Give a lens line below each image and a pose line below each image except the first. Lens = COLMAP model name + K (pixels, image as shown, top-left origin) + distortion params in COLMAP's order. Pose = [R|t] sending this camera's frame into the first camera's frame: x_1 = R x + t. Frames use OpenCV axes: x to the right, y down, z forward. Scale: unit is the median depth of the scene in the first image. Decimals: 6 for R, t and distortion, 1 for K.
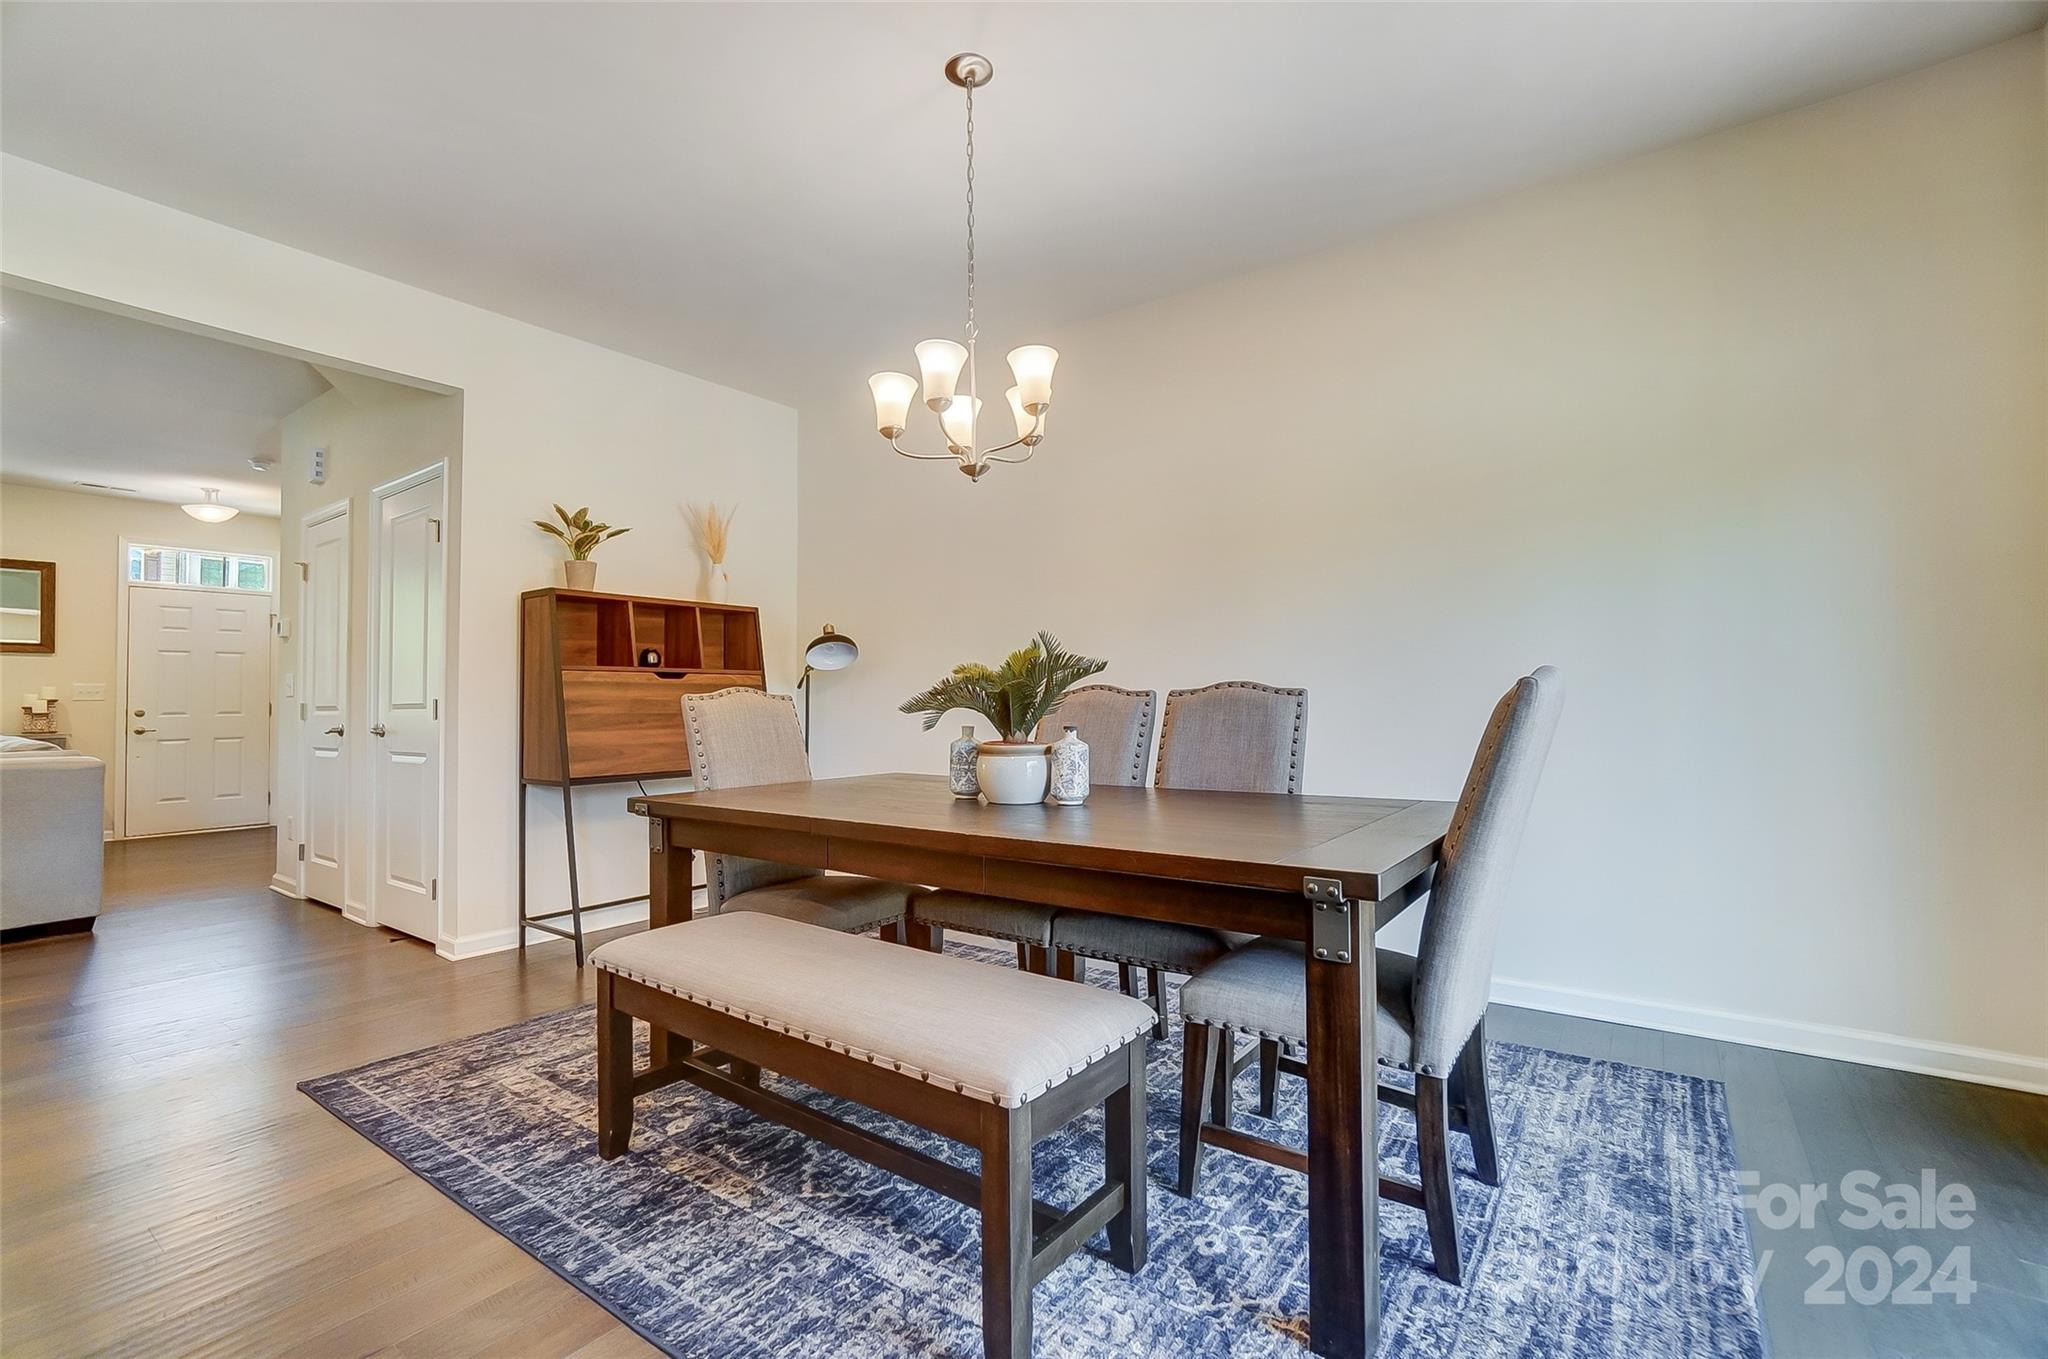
lens RADIAL K [[901.7, 0, 1015.3], [0, 901.7, 673.2], [0, 0, 1]] dist [-0.018605, 0.000530]
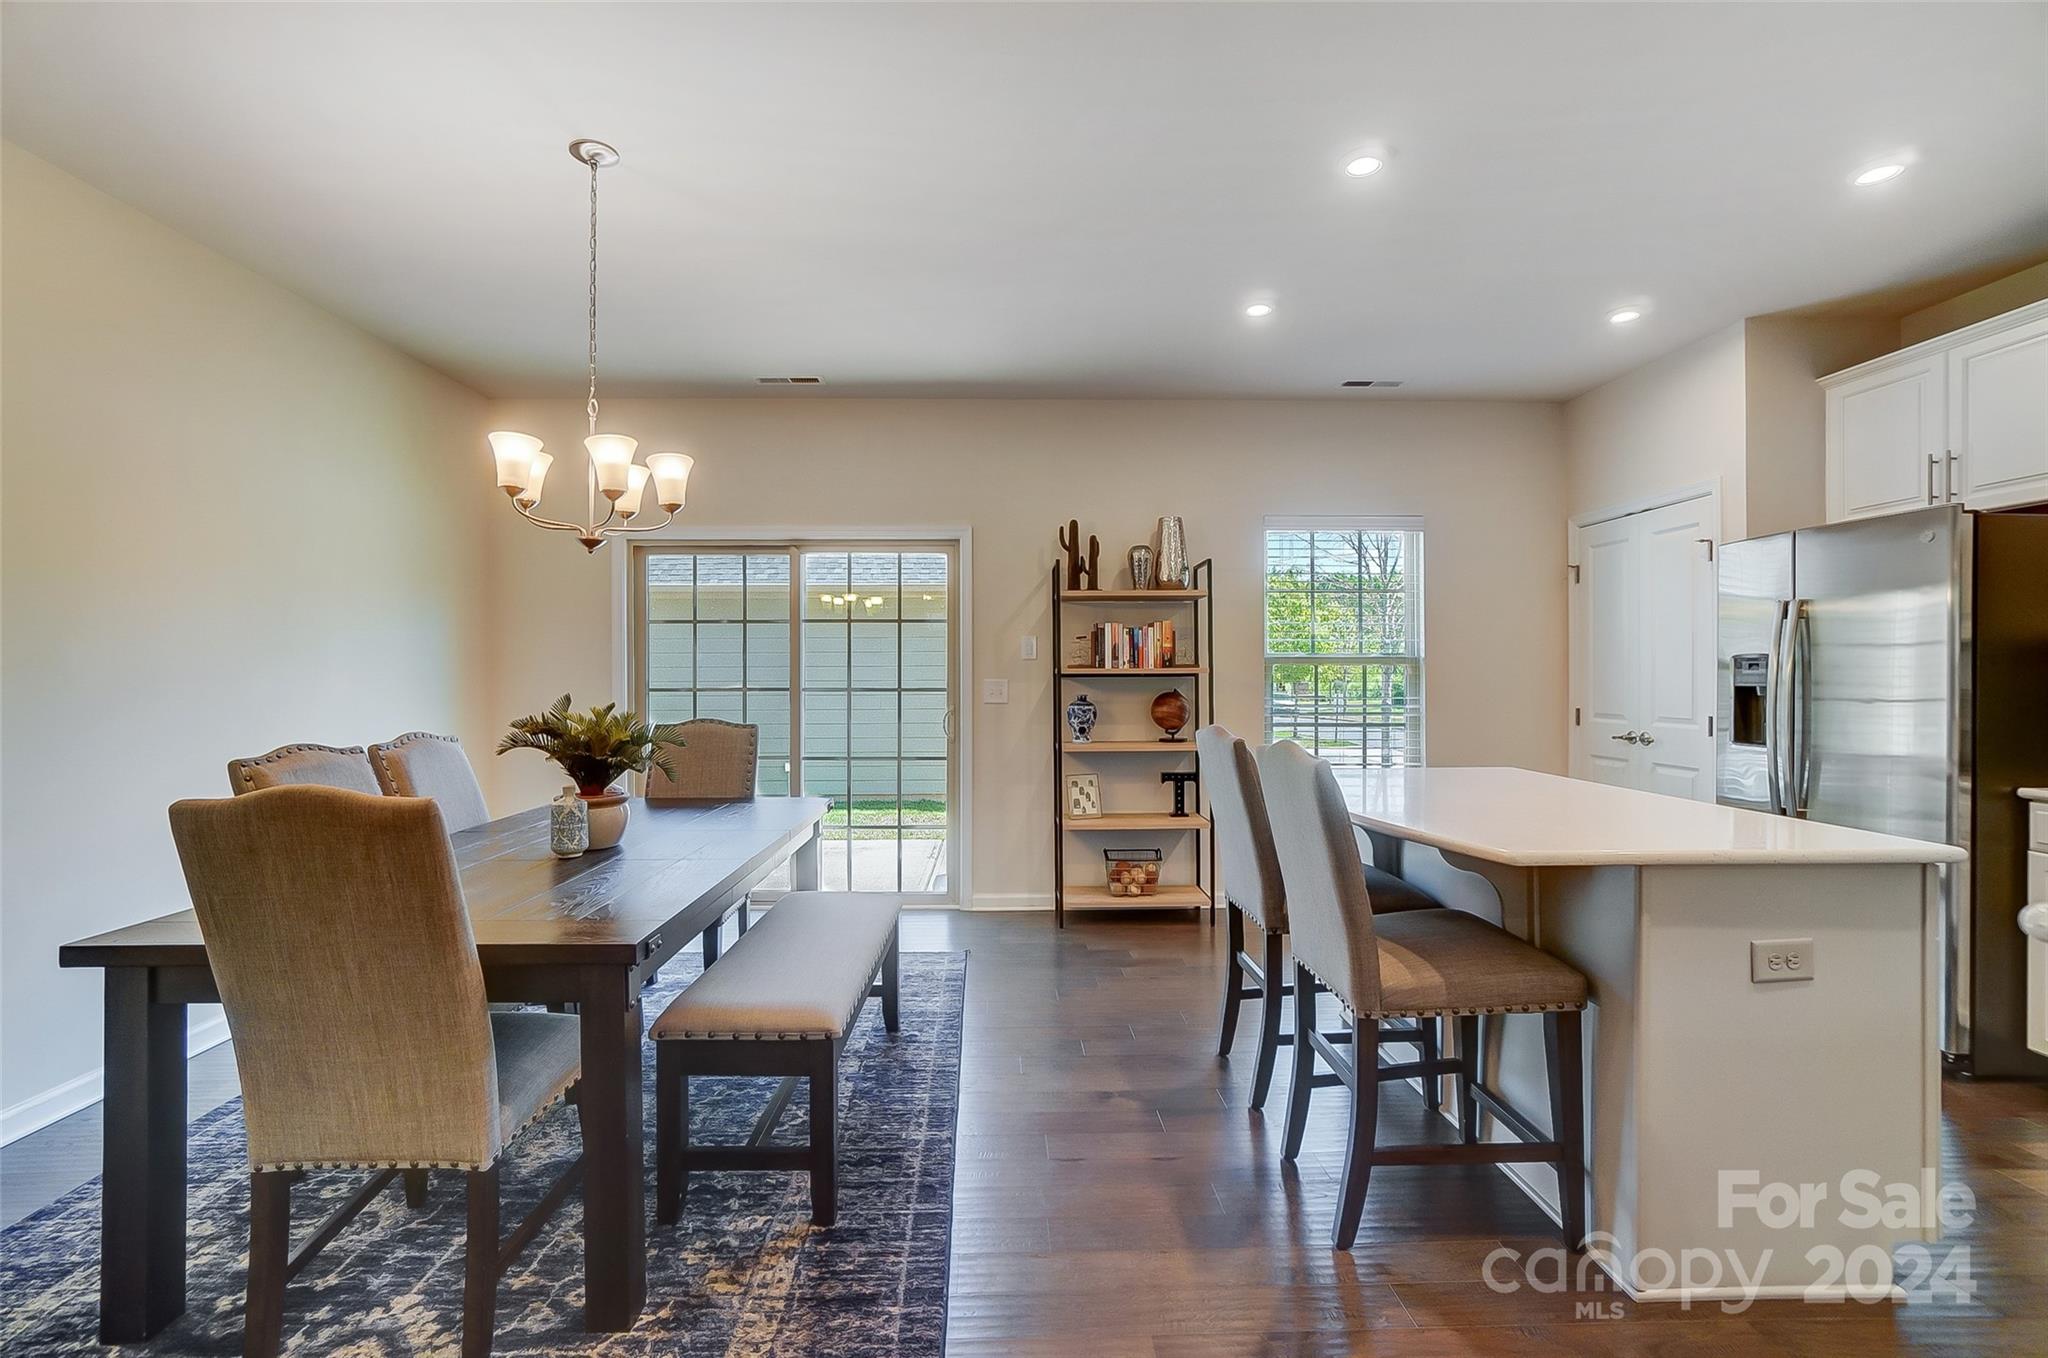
lens RADIAL K [[910.2, 0, 1014.6], [0, 910.2, 675.4], [0, 0, 1]] dist [-0.037924, 0.020534]
pose [[-0.611389, 0.008688, 0.791282, -1.198743], [-0.017090, 0.999562, -0.024180, -0.052092], [-0.791145, -0.028306, -0.610973, 1.263616]]
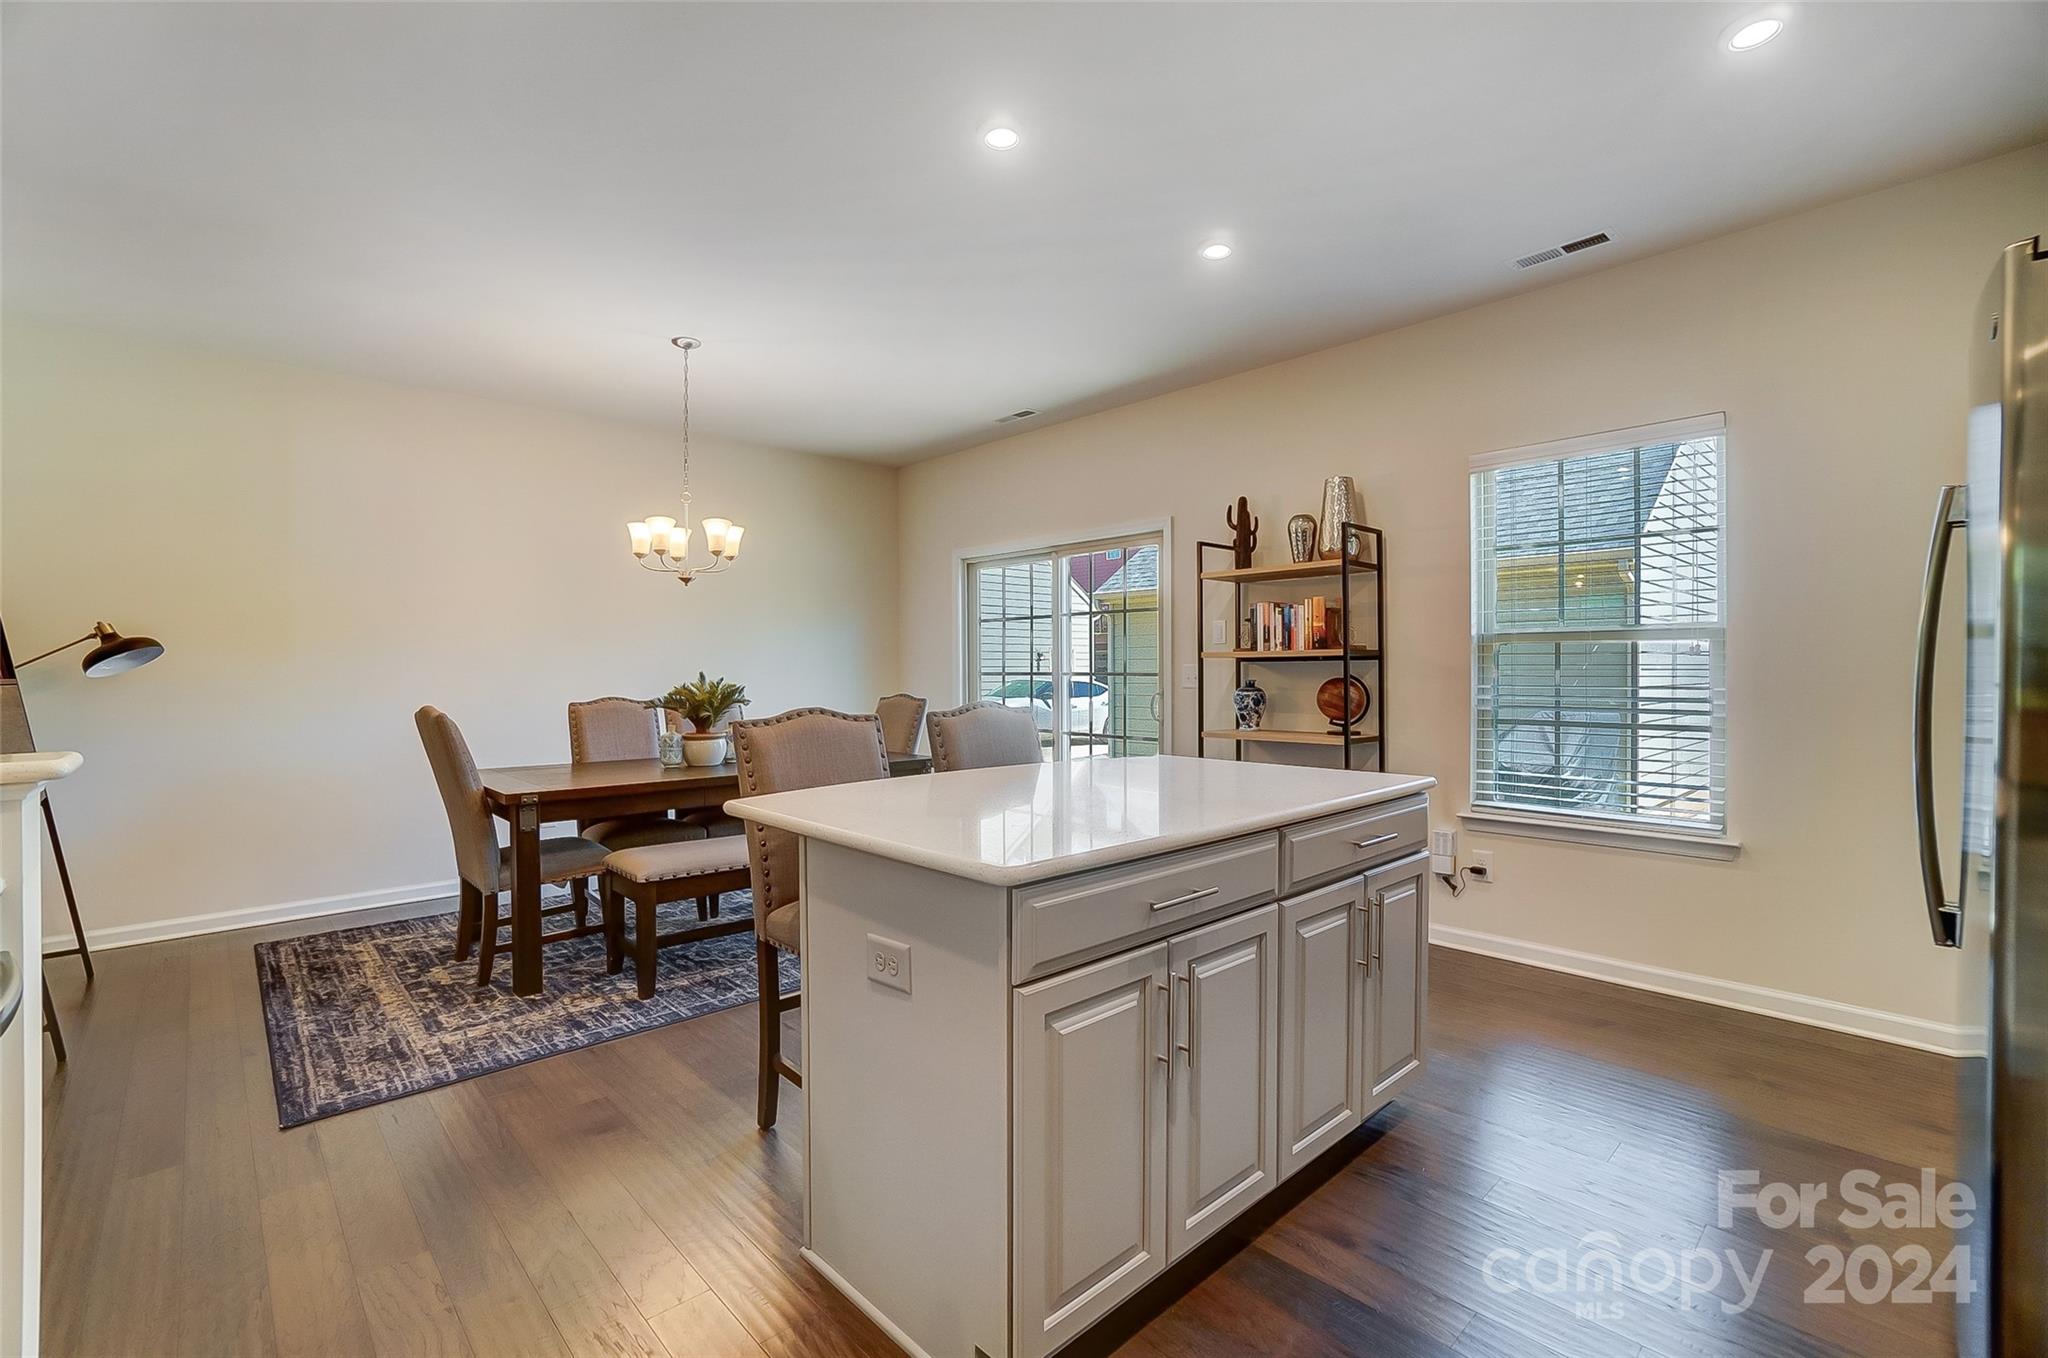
lens RADIAL K [[910.2, 0, 1014.6], [0, 910.2, 675.4], [0, 0, 1]] dist [-0.037924, 0.020534]
pose [[0.191437, 0.000023, 0.981505, -1.663930], [-0.027800, 0.999599, 0.005399, -0.066206], [-0.981111, -0.028319, 0.191361, 0.033355]]
